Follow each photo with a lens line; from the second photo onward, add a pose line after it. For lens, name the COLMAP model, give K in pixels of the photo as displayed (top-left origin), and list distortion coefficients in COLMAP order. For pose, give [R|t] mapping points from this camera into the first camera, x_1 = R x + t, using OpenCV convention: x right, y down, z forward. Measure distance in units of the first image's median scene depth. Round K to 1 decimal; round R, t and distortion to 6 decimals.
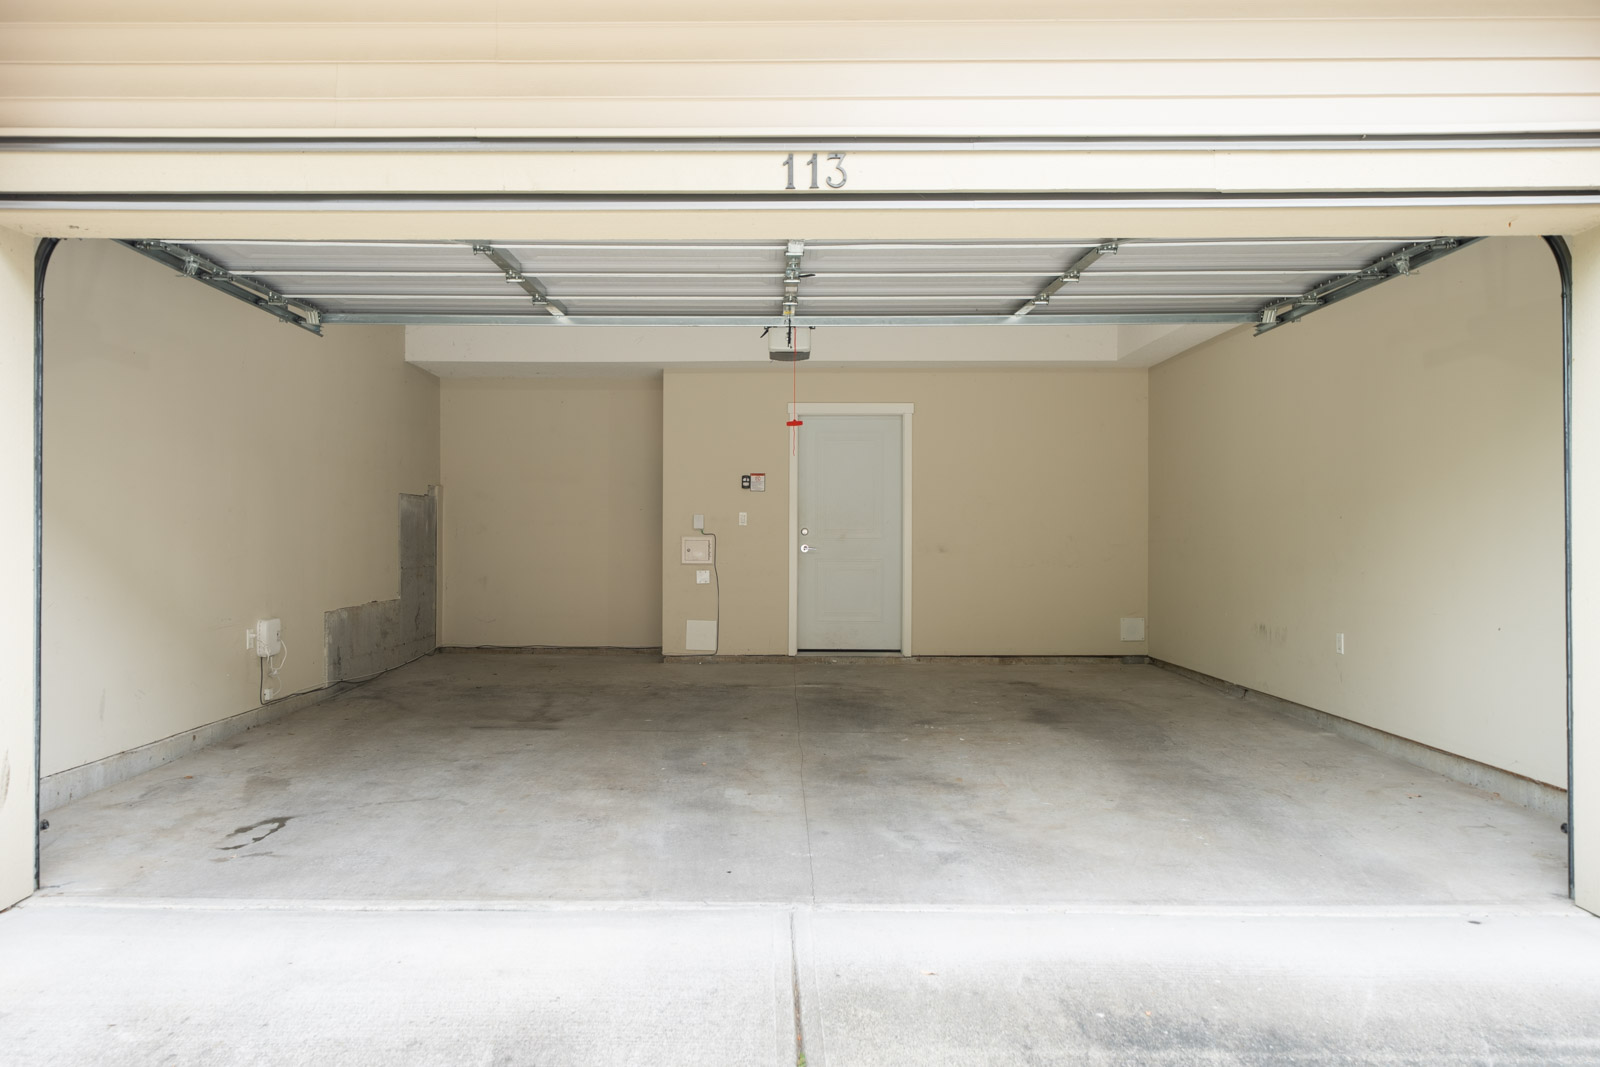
lens RADIAL K [[1095.3, 0, 795.4], [0, 1095.3, 533.3], [0, 0, 1]] dist [0.005443, -0.006286]
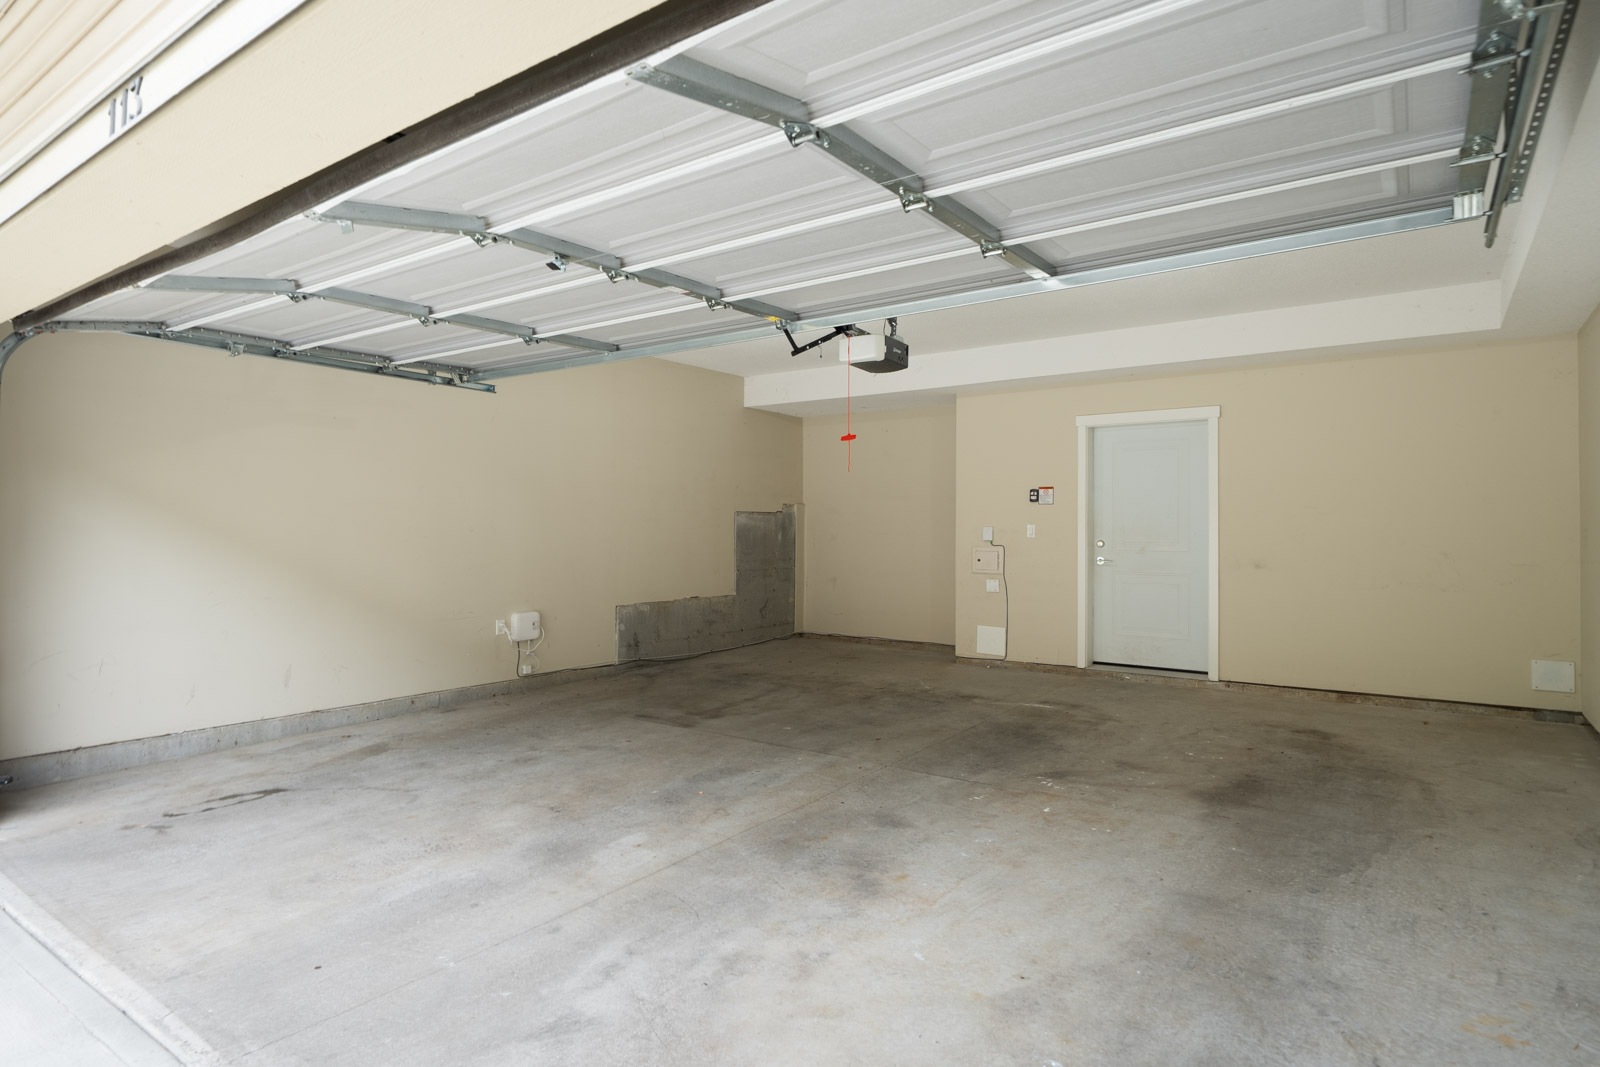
lens RADIAL K [[816.7, 0, 800.8], [0, 816.7, 527.2], [0, 0, 1]] dist [0.004071, 0.000277]
pose [[0.819929, 0.000185, -0.572465, 0.217215], [-0.004030, 0.999977, -0.005449, -0.011816], [0.572450, 0.006775, 0.819911, 0.242767]]
